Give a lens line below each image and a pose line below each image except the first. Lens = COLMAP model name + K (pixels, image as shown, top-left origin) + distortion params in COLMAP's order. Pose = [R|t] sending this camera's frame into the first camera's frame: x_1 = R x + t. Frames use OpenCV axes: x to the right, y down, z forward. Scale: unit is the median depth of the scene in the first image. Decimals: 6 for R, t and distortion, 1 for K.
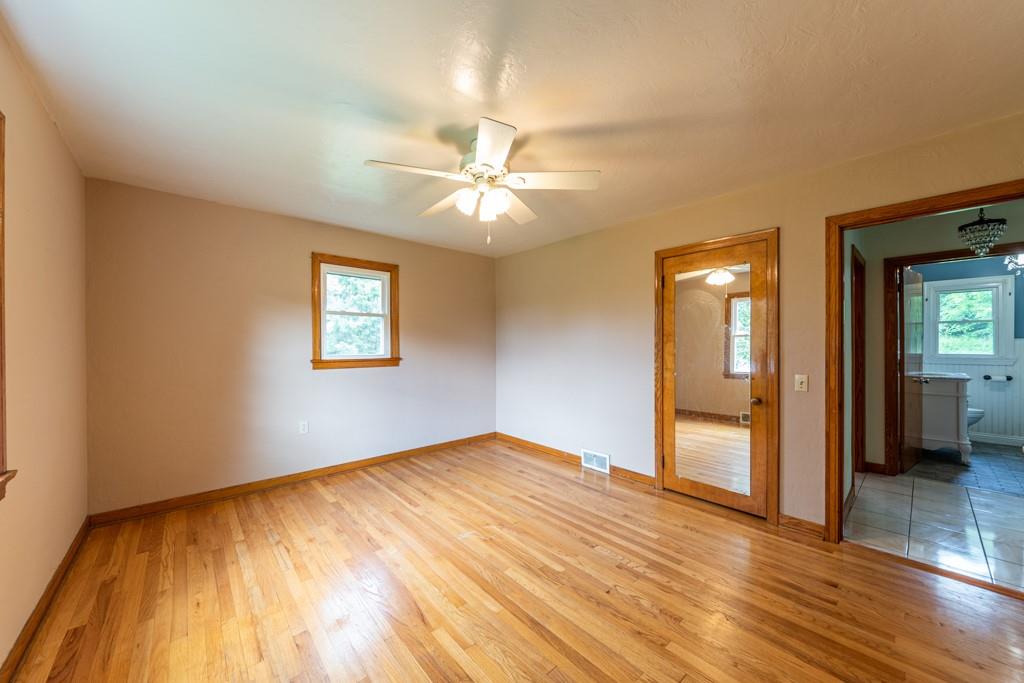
lens RADIAL K [[370.2, 0, 518.9], [0, 370.2, 339.6], [0, 0, 1]] dist [0.006047, -0.000506]
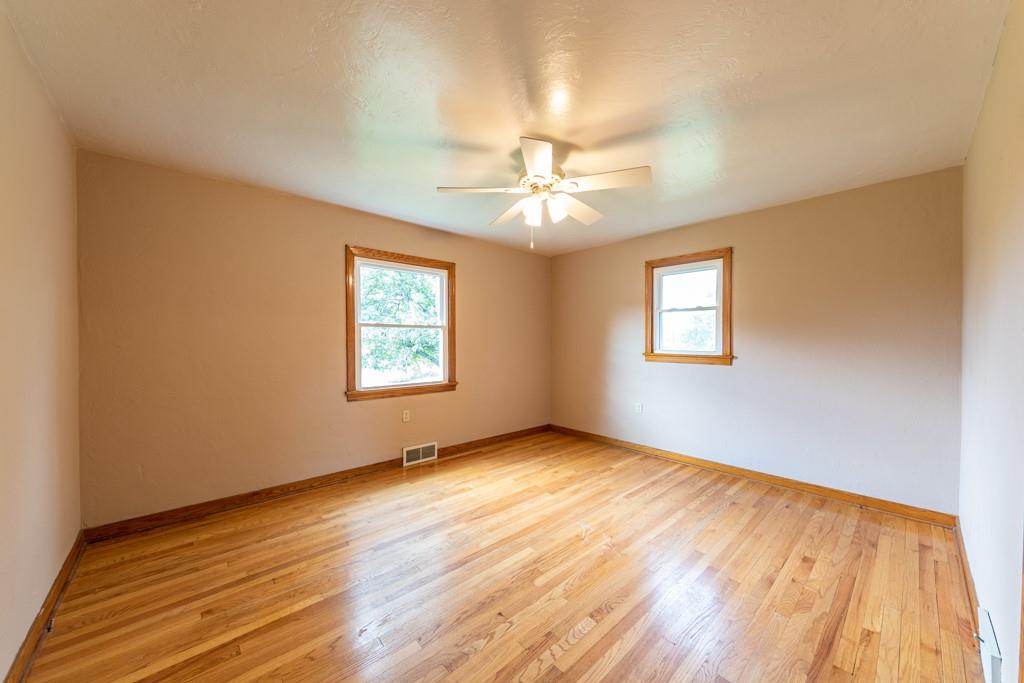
lens RADIAL K [[370.2, 0, 504.6], [0, 370.2, 344.4], [0, 0, 1]] dist [0.006047, -0.000506]
pose [[-0.010714, 0.013298, -0.999854, 0.658819], [0.007732, 0.999883, 0.013216, 0.008752], [0.999913, -0.007589, -0.010815, 0.597518]]
